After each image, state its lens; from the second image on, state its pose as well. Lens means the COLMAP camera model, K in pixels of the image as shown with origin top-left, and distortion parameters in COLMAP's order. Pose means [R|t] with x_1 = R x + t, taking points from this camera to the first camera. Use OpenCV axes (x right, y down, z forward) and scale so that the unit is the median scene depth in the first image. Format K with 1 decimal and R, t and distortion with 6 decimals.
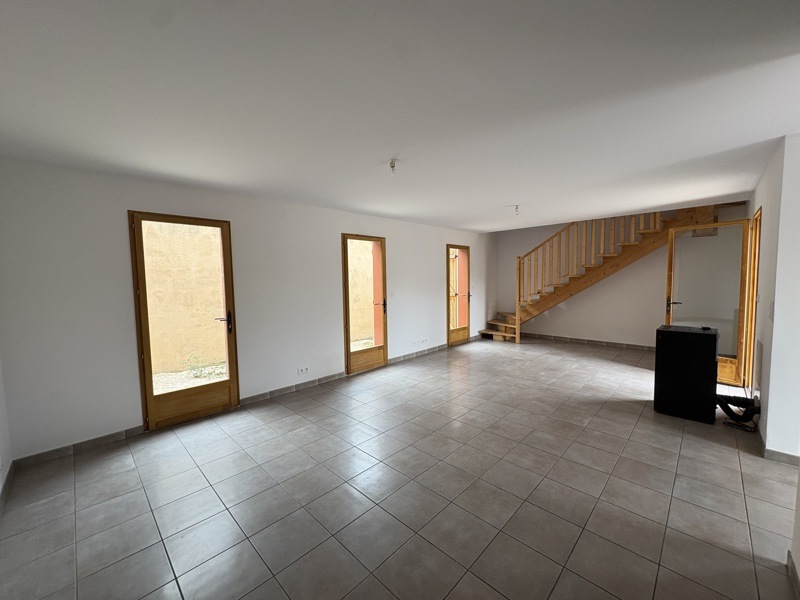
lens RADIAL K [[321.0, 0, 401.6], [0, 321.0, 298.9], [0, 0, 1]] dist [-0.003162, 0.000191]
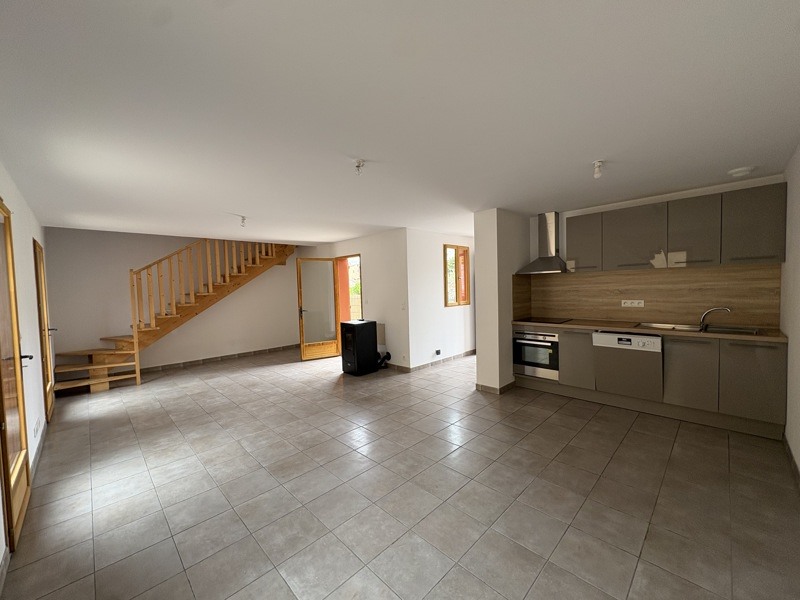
lens RADIAL K [[321.0, 0, 401.3], [0, 321.0, 298.6], [0, 0, 1]] dist [-0.003162, 0.000191]
pose [[0.014345, -0.023223, 0.999627, -0.595658], [0.094745, 0.995264, 0.021762, -0.031070], [-0.995398, 0.094398, 0.016478, 0.567726]]
